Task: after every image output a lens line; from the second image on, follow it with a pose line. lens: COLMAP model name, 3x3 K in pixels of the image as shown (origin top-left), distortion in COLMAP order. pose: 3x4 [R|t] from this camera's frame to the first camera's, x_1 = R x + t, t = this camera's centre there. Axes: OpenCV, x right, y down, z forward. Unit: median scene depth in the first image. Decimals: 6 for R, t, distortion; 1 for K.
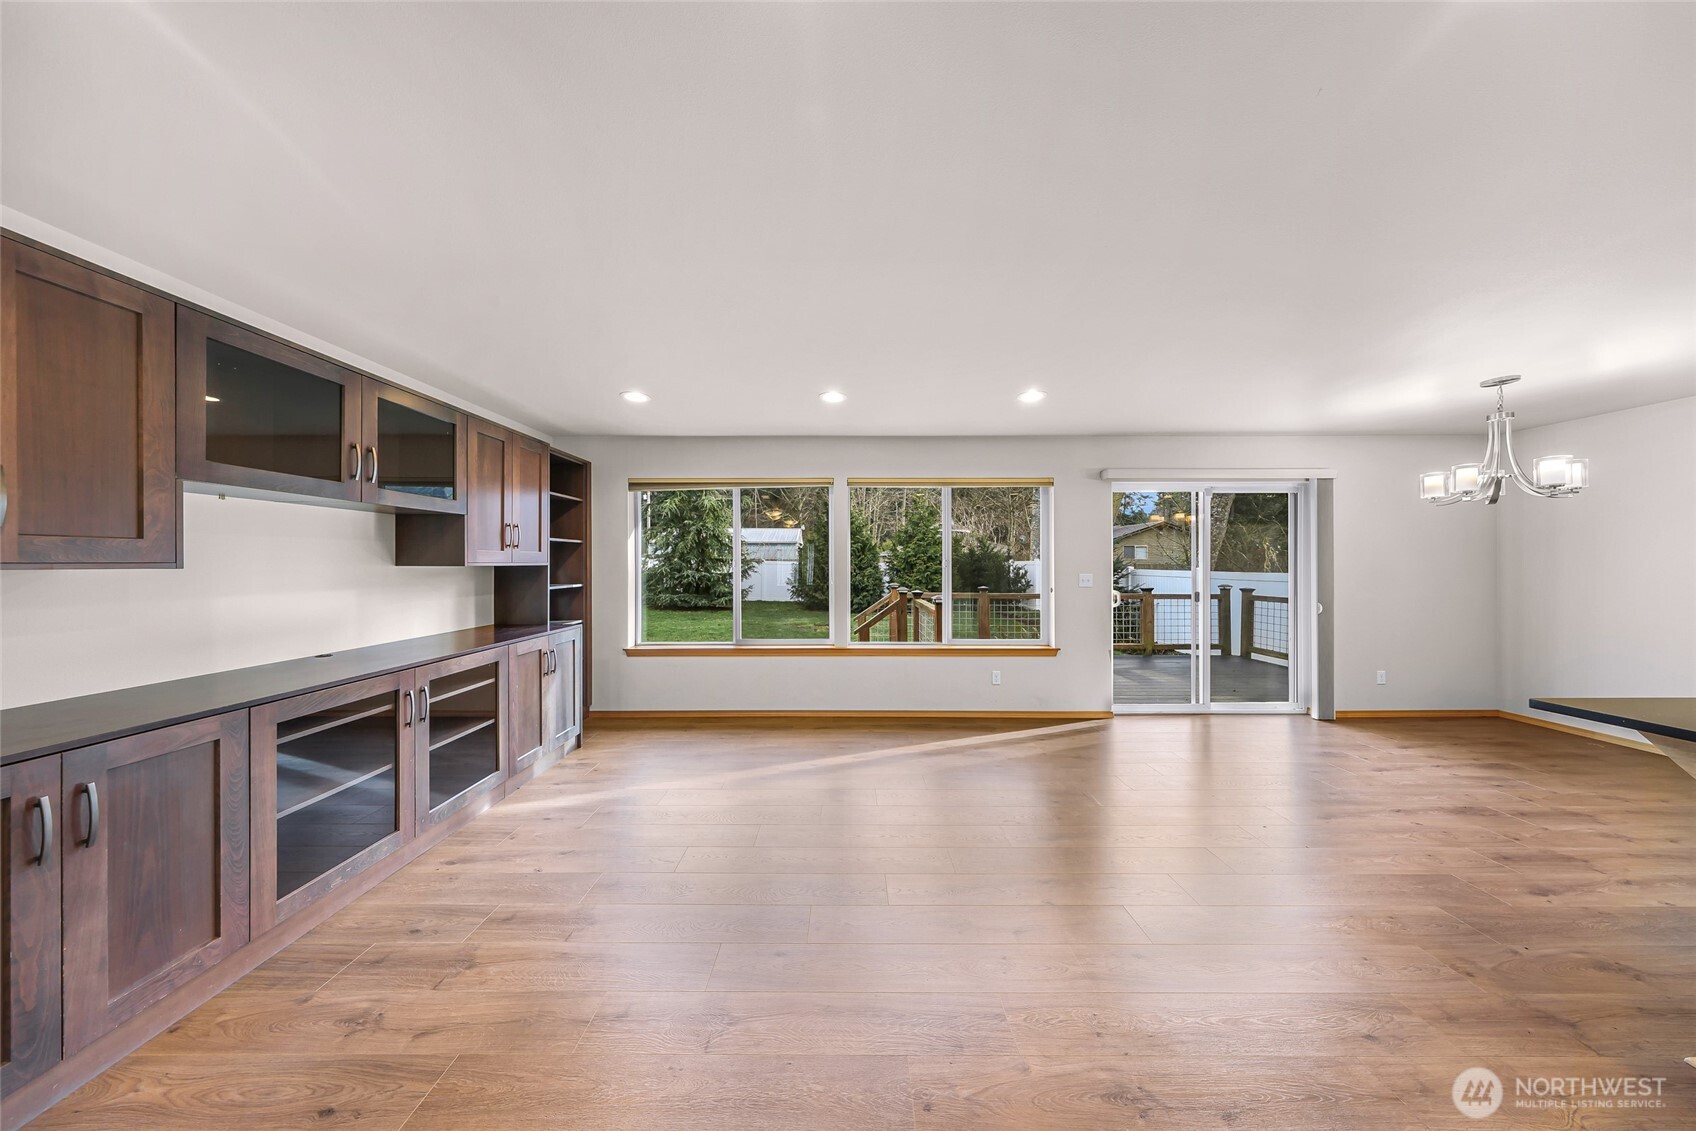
lens RADIAL K [[490.1, 0, 850.2], [0, 490.1, 563.4], [0, 0, 1]] dist [0.000842, 0.000068]
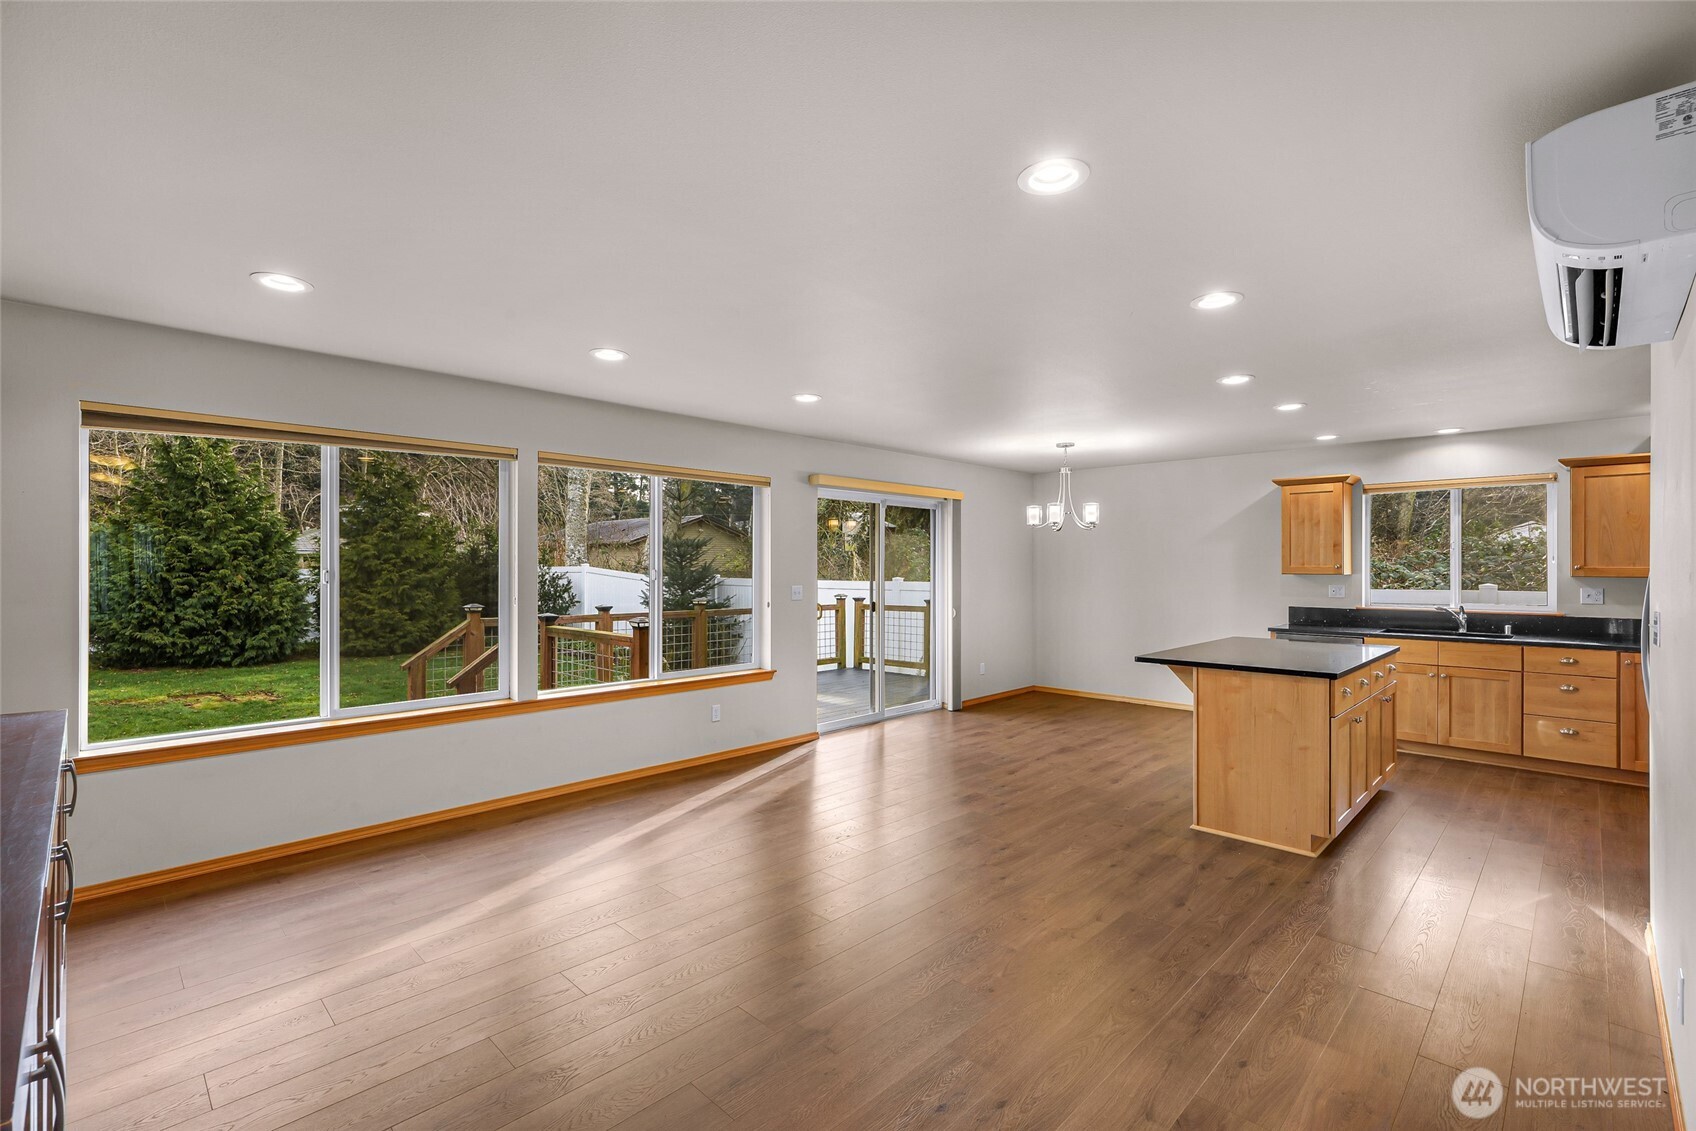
lens RADIAL K [[748.2, 0, 844.2], [0, 748.2, 567.6], [0, 0, 1]] dist [-0.000915, -0.000151]
pose [[0.704066, 0.002853, 0.710129, -0.459877], [-0.002153, 0.999996, -0.001883, -0.010369], [-0.710131, -0.000203, 0.704069, -0.043021]]
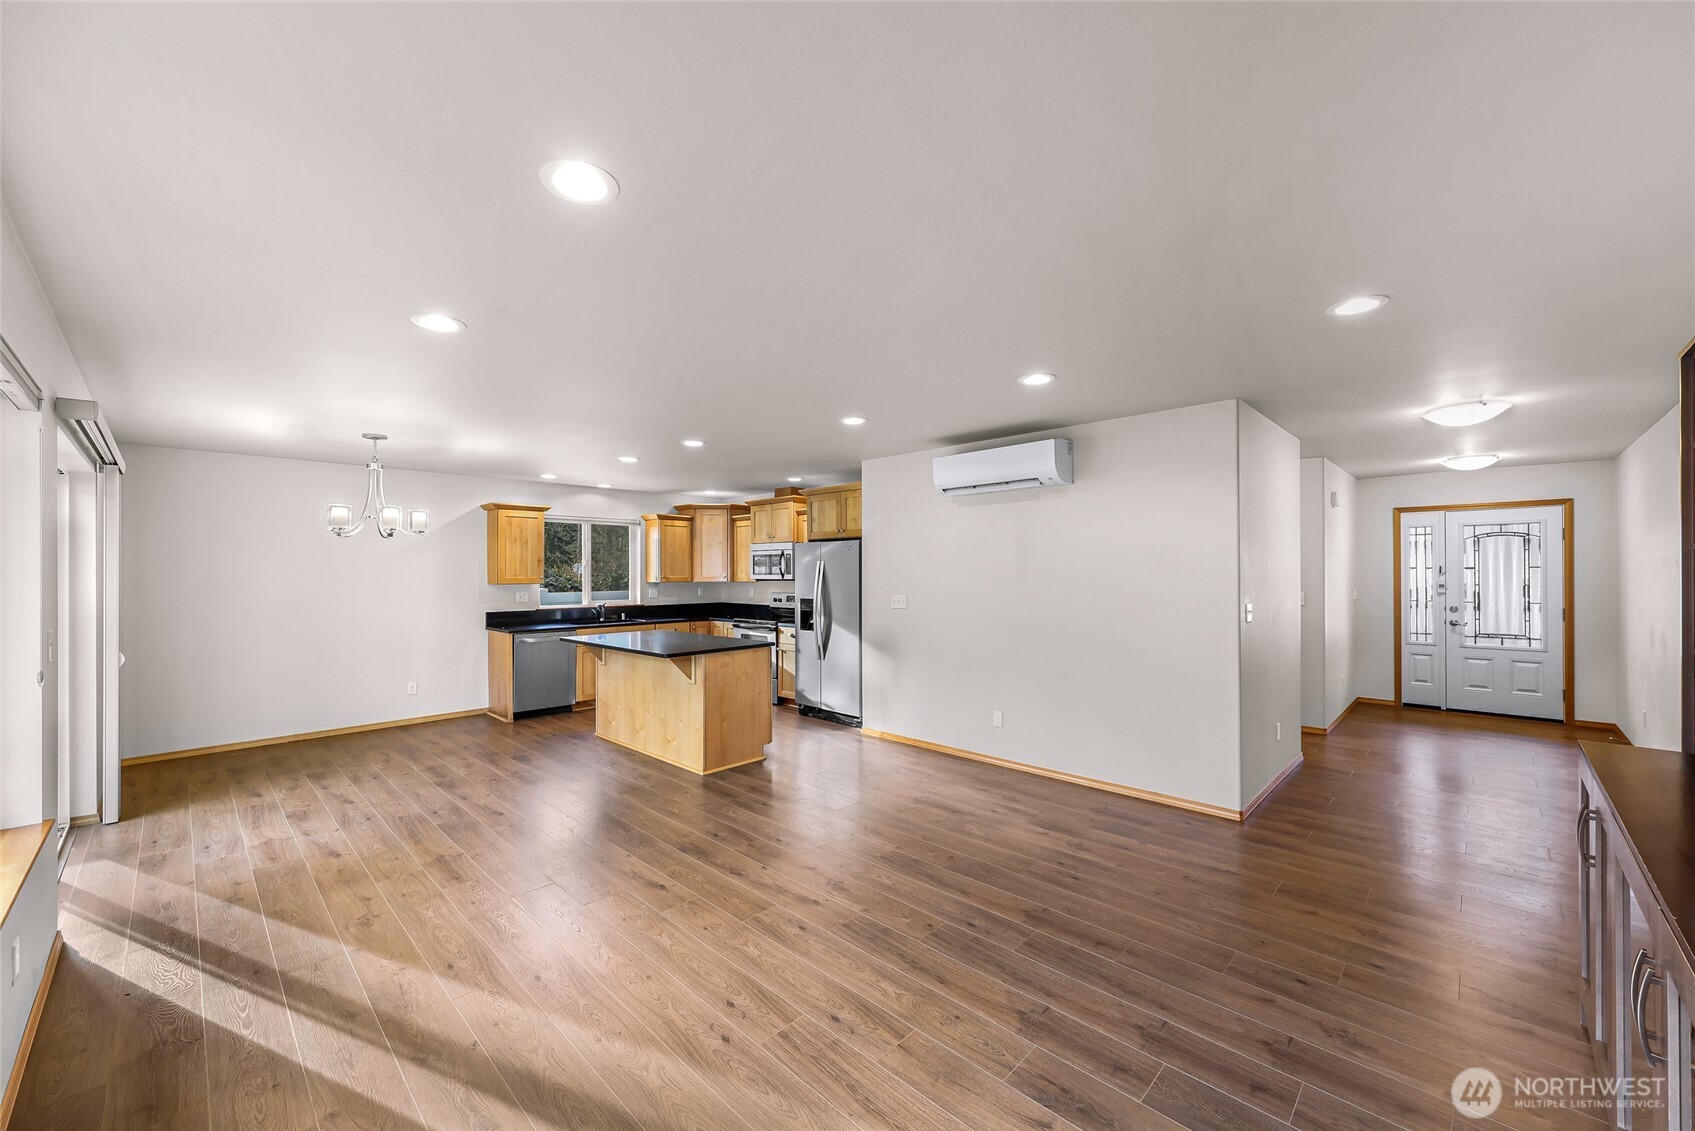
lens RADIAL K [[658.6, 0, 844.1], [0, 658.6, 568.2], [0, 0, 1]] dist [0.000842, 0.000132]
pose [[-0.719940, 0.008108, 0.693989, -0.425273], [0.005452, 0.999967, -0.006027, -0.025798], [-0.694015, -0.000556, -0.719961, 0.970135]]
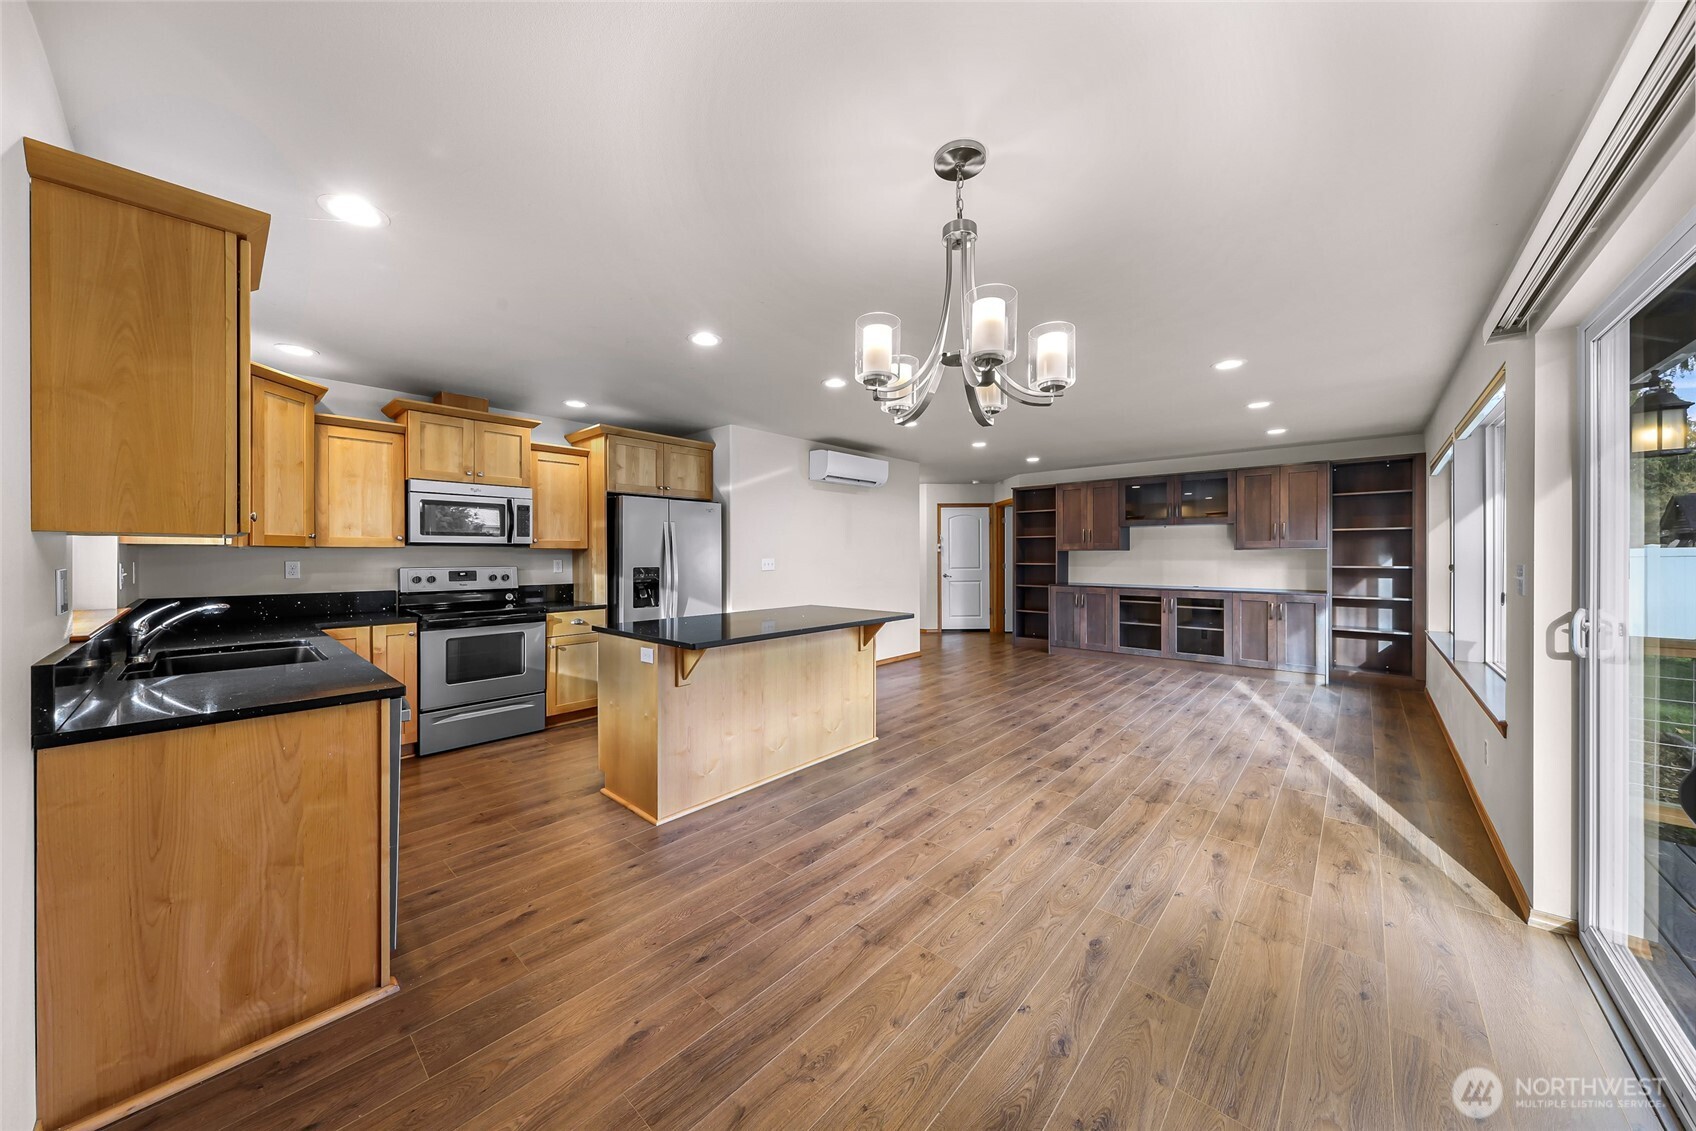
lens RADIAL K [[570.5, 0, 853.2], [0, 570.5, 559.3], [0, 0, 1]] dist [0.004635, 0.000072]
pose [[-0.657783, 0.008632, -0.753158, 1.297592], [-0.000488, 0.999929, 0.011886, 0.008146], [0.753207, 0.008186, -0.657732, 0.920645]]
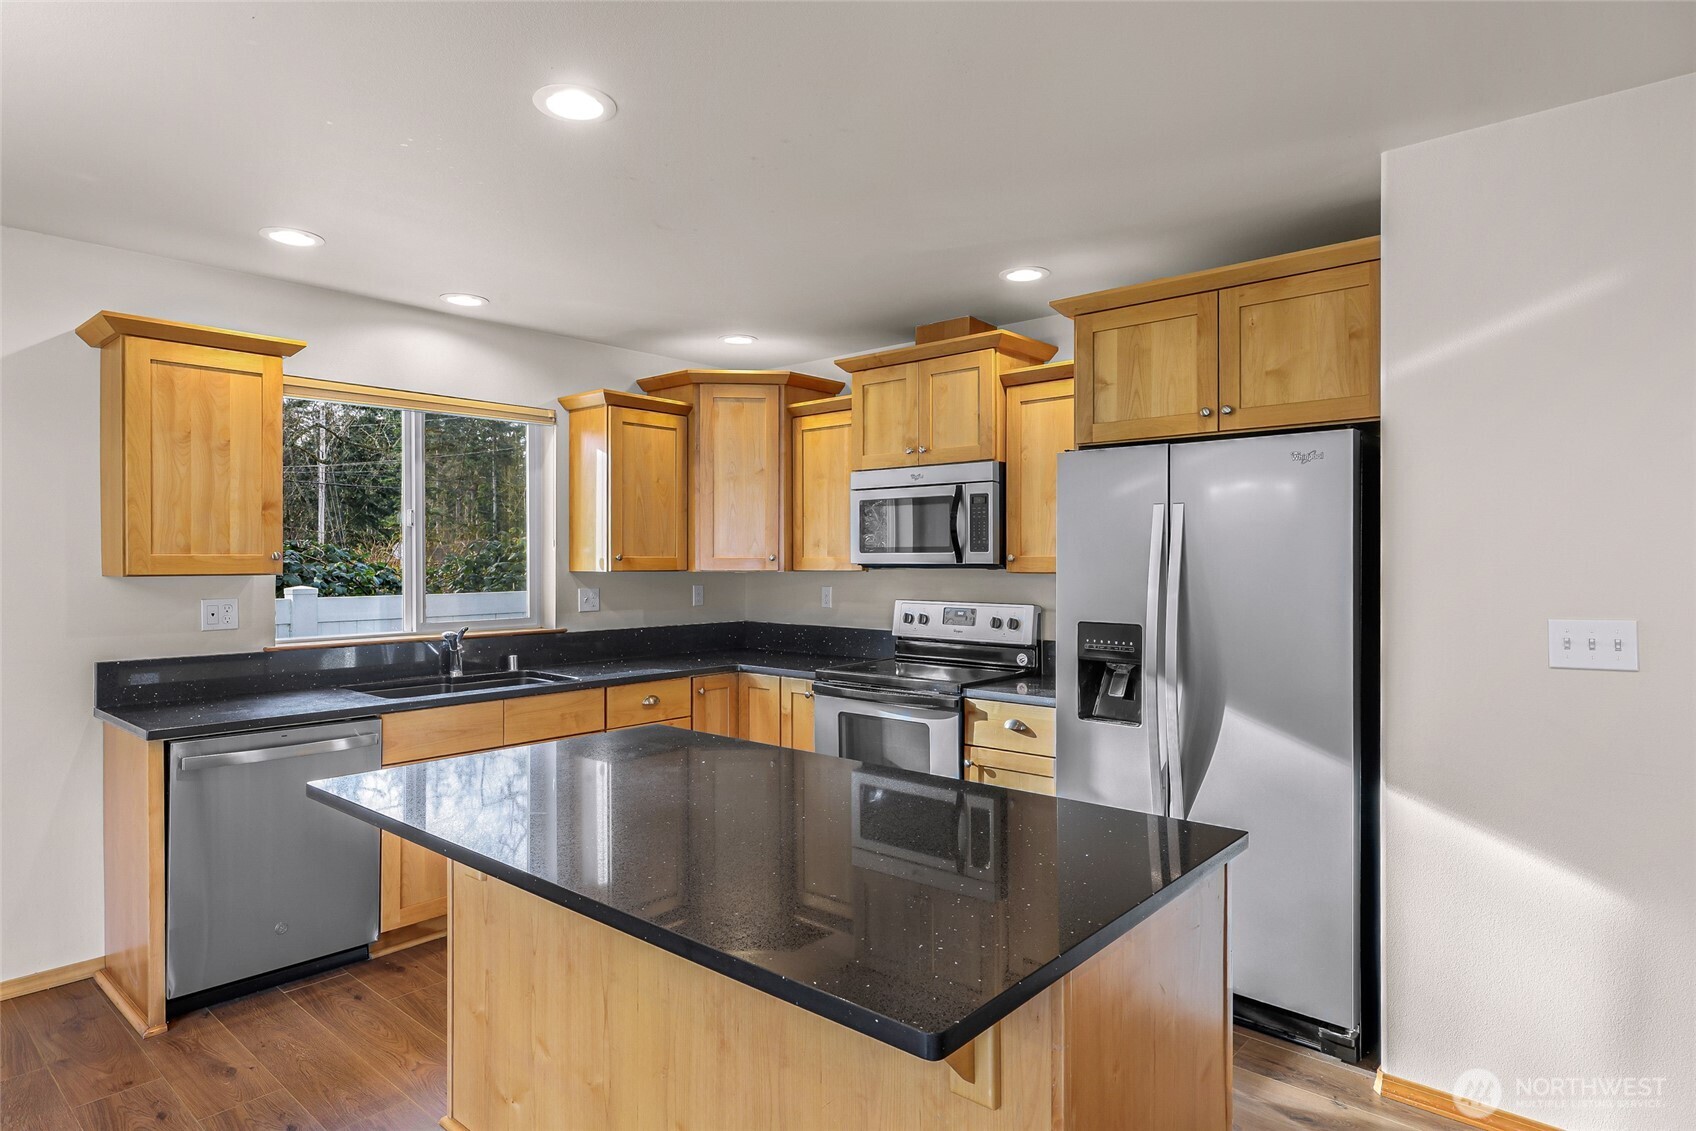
lens RADIAL K [[958.3, 0, 840.8], [0, 958.3, 558.0], [0, 0, 1]] dist [-0.003191, 0.002311]
pose [[-0.751222, 0.003376, 0.660041, 0.396100], [0.003525, 0.999993, -0.001102, -0.012977], [-0.660040, 0.001499, -0.751229, 0.590960]]
